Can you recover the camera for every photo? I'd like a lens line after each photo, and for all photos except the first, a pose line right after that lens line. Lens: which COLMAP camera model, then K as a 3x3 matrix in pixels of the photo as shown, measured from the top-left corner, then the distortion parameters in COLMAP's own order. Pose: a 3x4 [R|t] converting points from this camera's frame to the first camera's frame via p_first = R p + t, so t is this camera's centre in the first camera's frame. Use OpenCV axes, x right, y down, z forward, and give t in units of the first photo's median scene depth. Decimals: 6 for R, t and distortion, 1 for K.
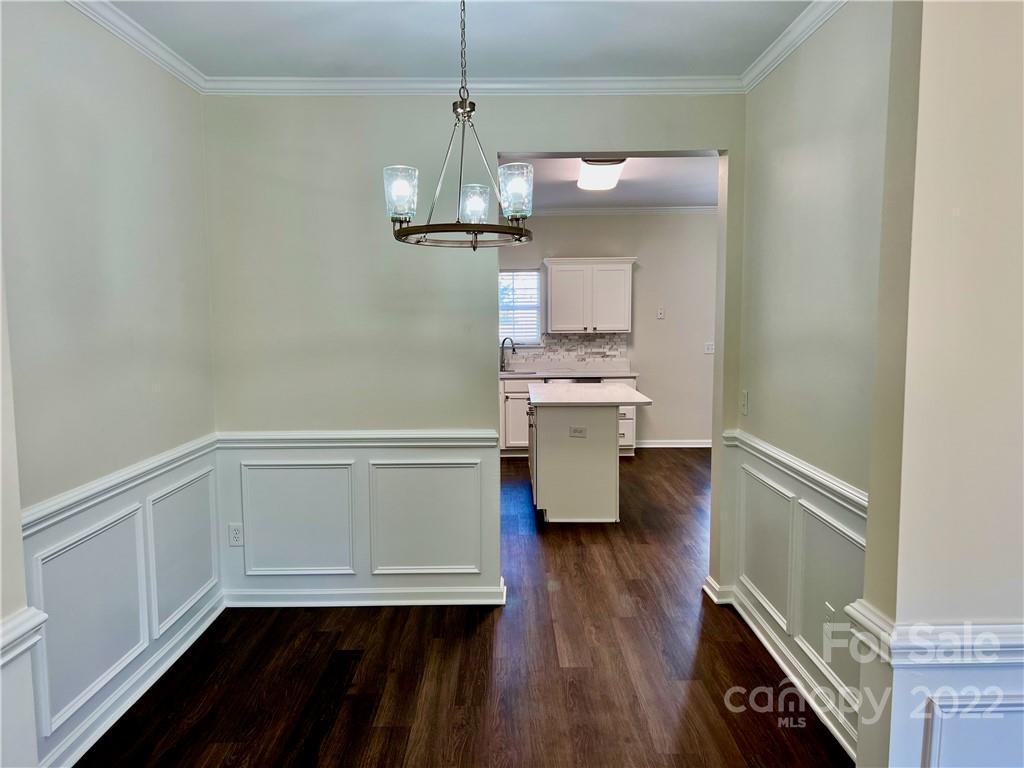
lens RADIAL K [[779.2, 0, 508.2], [0, 779.2, 383.7], [0, 0, 1]] dist [0.054337, -0.060402]
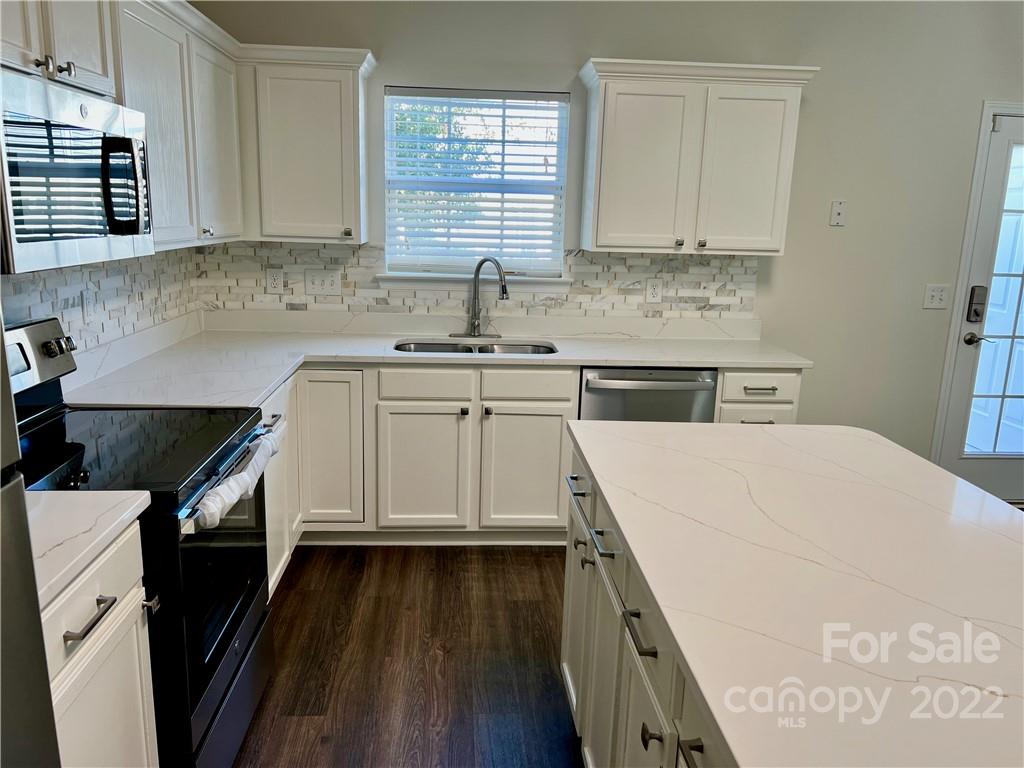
lens RADIAL K [[779.2, 0, 499.5], [0, 779.2, 393.4], [0, 0, 1]] dist [0.054337, -0.060402]
pose [[0.997859, 0.024134, 0.060779, -0.018790], [-0.032382, 0.989818, 0.138605, -0.044657], [-0.056815, -0.140276, 0.988481, 0.561650]]
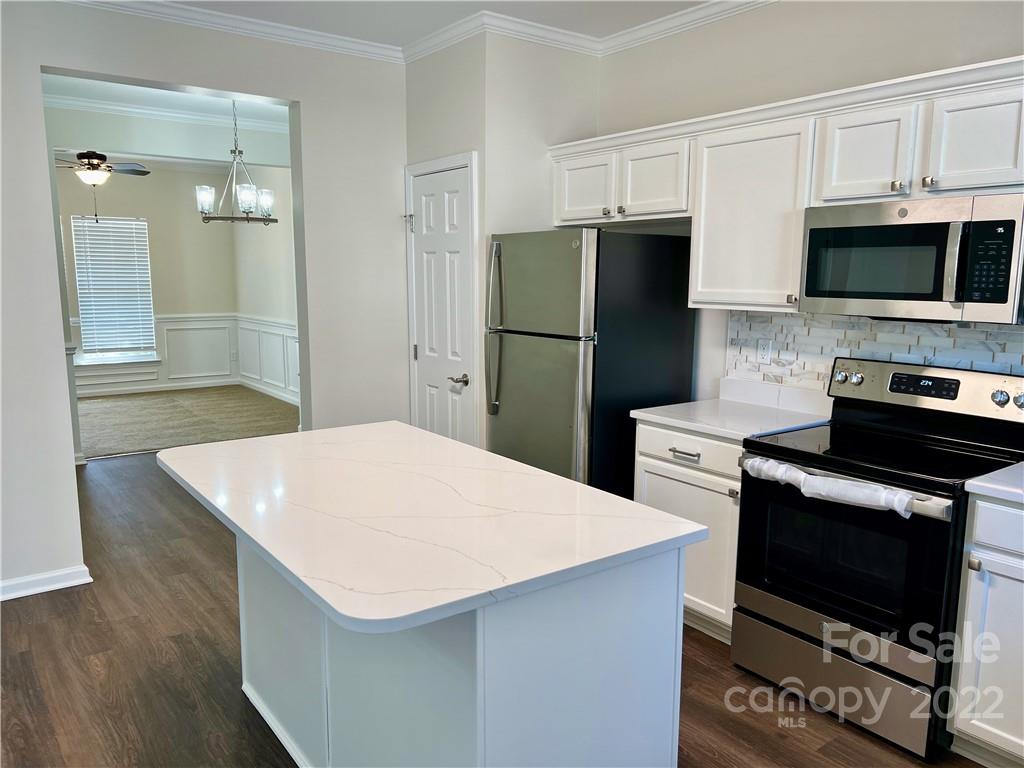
lens RADIAL K [[779.2, 0, 508.0], [0, 779.2, 387.4], [0, 0, 1]] dist [0.054337, -0.060402]
pose [[-0.806496, 0.092522, -0.583955, 0.182095], [-0.049439, 0.973667, 0.222548, -0.080563], [0.589168, 0.208354, -0.780685, 0.943833]]
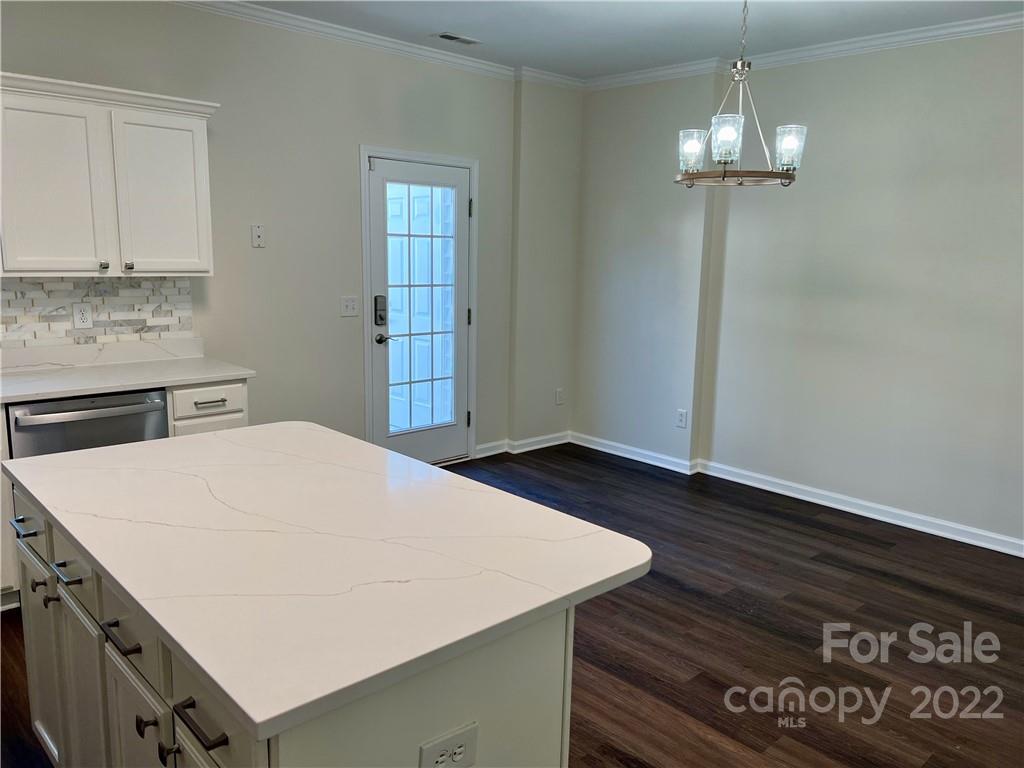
lens RADIAL K [[779.2, 0, 514.6], [0, 779.2, 383.9], [0, 0, 1]] dist [0.054337, -0.060402]
pose [[0.728601, -0.092780, 0.678625, -0.027642], [0.029118, 0.994083, 0.104647, -0.044869], [-0.684319, -0.056485, 0.726992, 0.532957]]
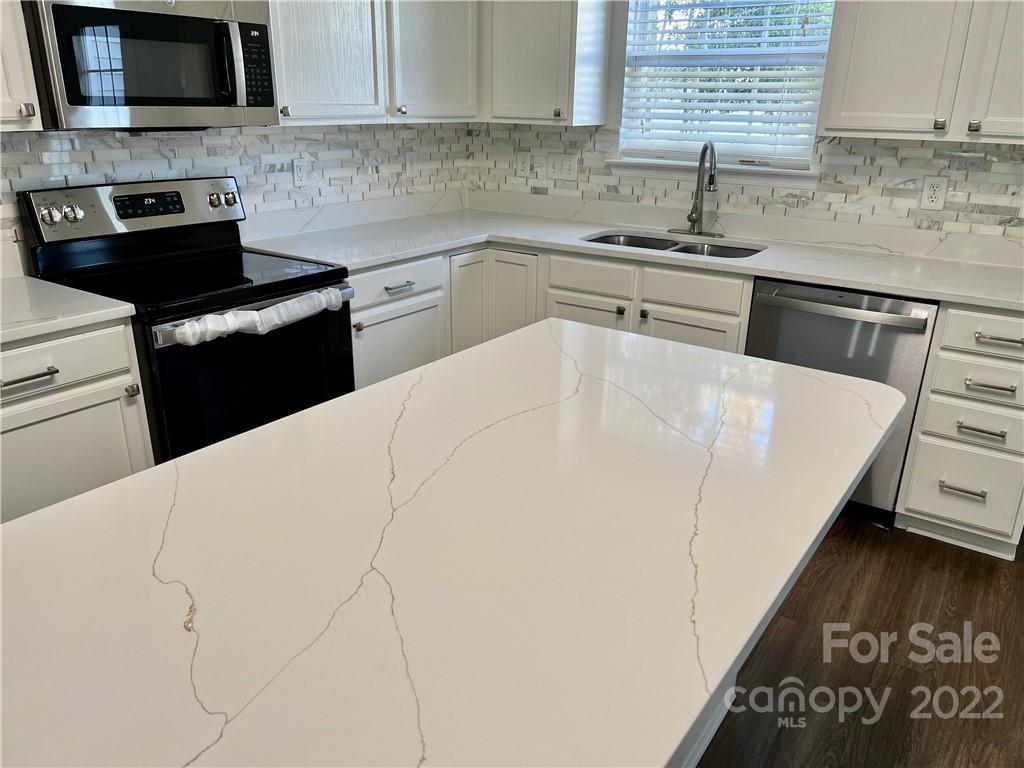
lens RADIAL K [[779.2, 0, 505.7], [0, 779.2, 384.8], [0, 0, 1]] dist [0.054337, -0.060402]
pose [[0.821639, 0.219256, -0.526152, 0.138036], [-0.075364, 0.956744, 0.281001, -0.046251], [0.565004, -0.191228, 0.802622, 0.615519]]
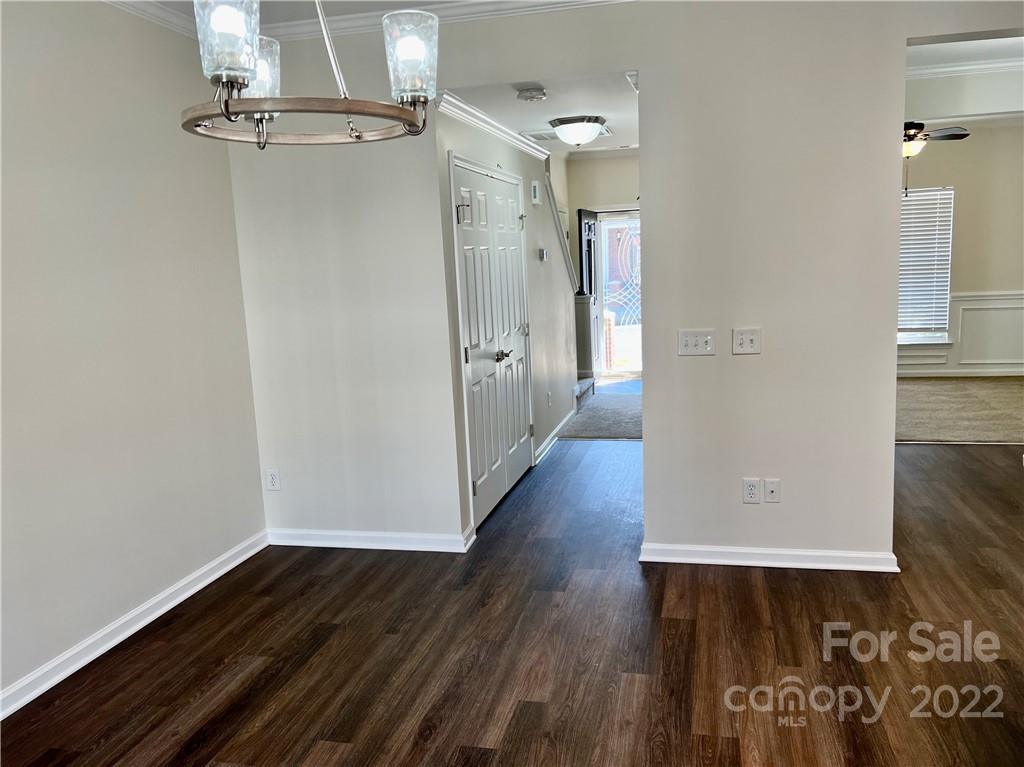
lens RADIAL K [[830.0, 0, 504.3], [0, 830.0, 392.7], [0, 0, 1]] dist [0.005985, 0.003170]
pose [[-0.967361, 0.011077, 0.253159, 0.213183], [0.073735, 0.968119, 0.239394, -0.082599], [-0.242436, 0.250247, -0.937337, 0.934789]]
